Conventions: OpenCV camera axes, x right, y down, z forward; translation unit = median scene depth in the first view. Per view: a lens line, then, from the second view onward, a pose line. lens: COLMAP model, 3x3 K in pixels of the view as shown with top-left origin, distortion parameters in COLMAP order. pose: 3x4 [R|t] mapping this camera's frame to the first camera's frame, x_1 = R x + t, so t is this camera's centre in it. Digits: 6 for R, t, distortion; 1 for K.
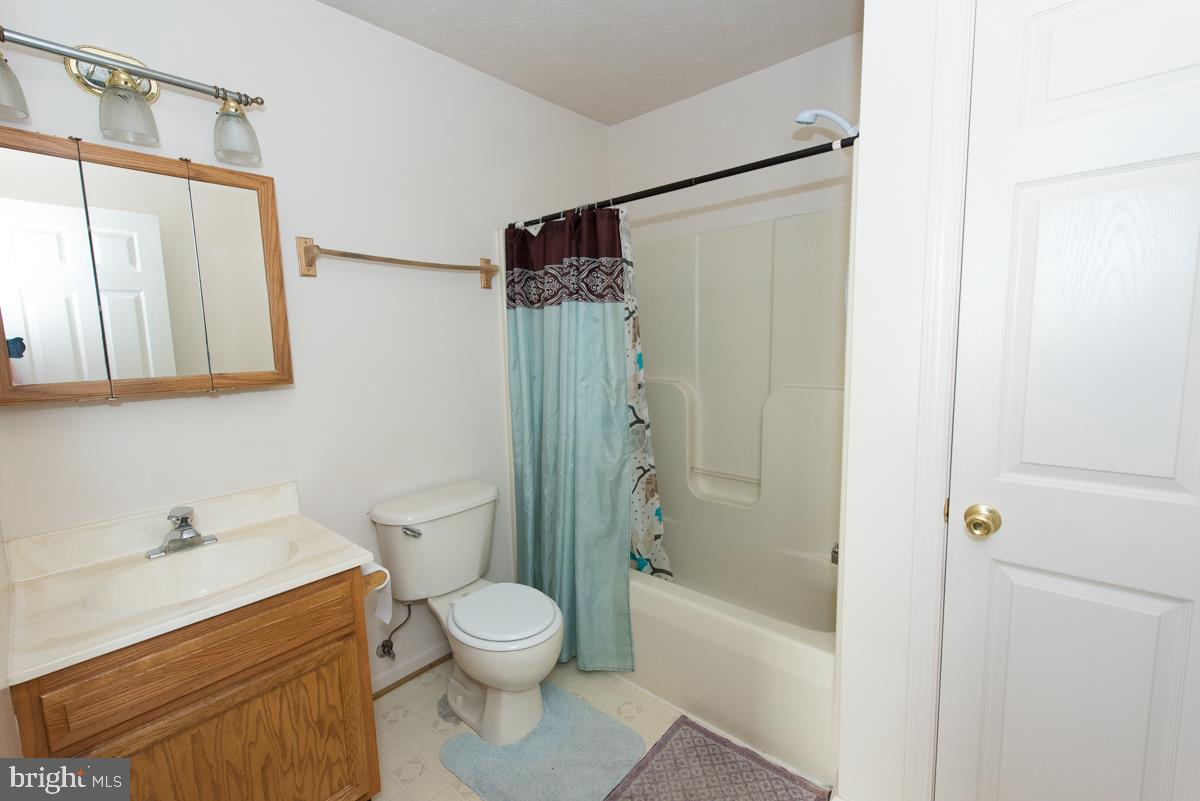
lens RADIAL K [[510.5, 0, 600.4], [0, 510.5, 399.4], [0, 0, 1]] dist [0.001260, -0.001779]
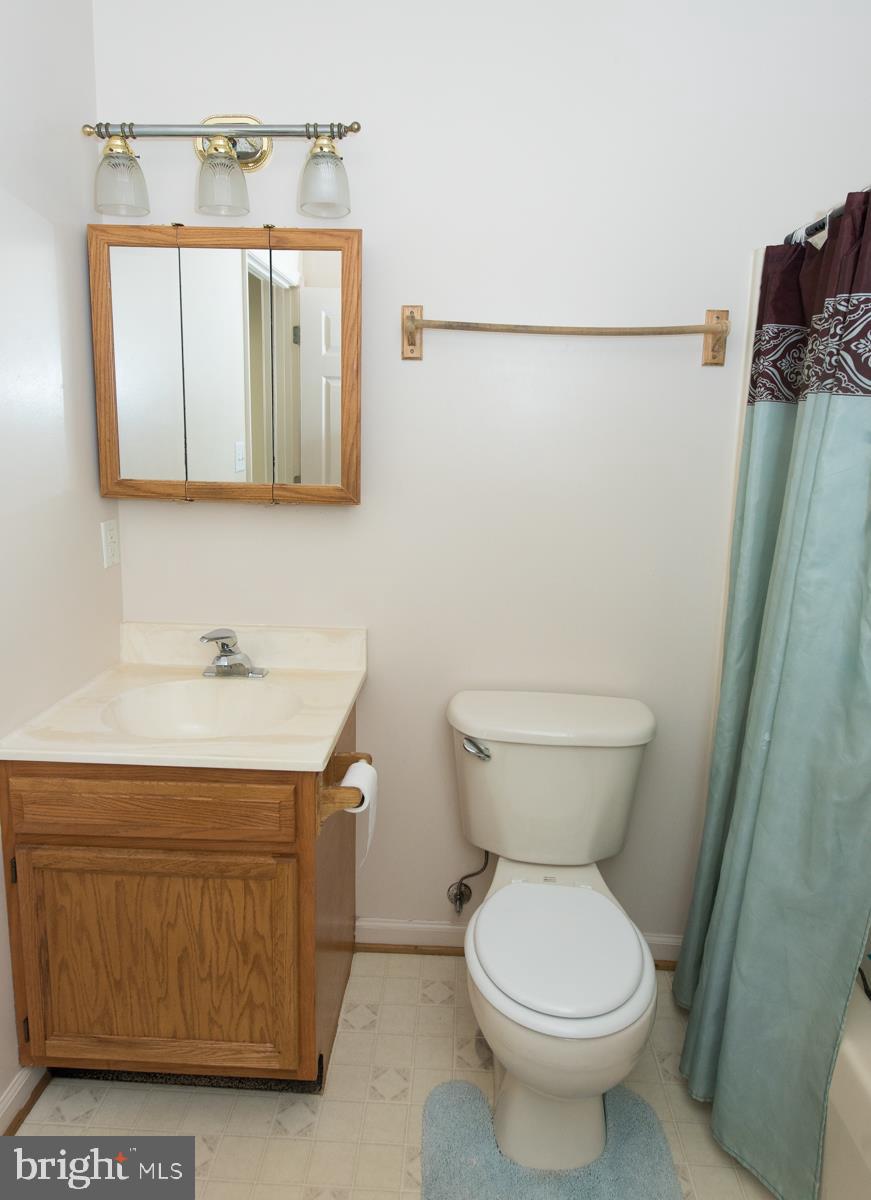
lens RADIAL K [[750.7, 0, 425.7], [0, 750.7, 551.1], [0, 0, 1]] dist [0.015446, -0.005741]
pose [[0.625497, 0.165115, -0.762555, 0.376183], [-0.133256, 0.985599, 0.104105, -0.108455], [0.768763, 0.036497, 0.638492, 0.430605]]
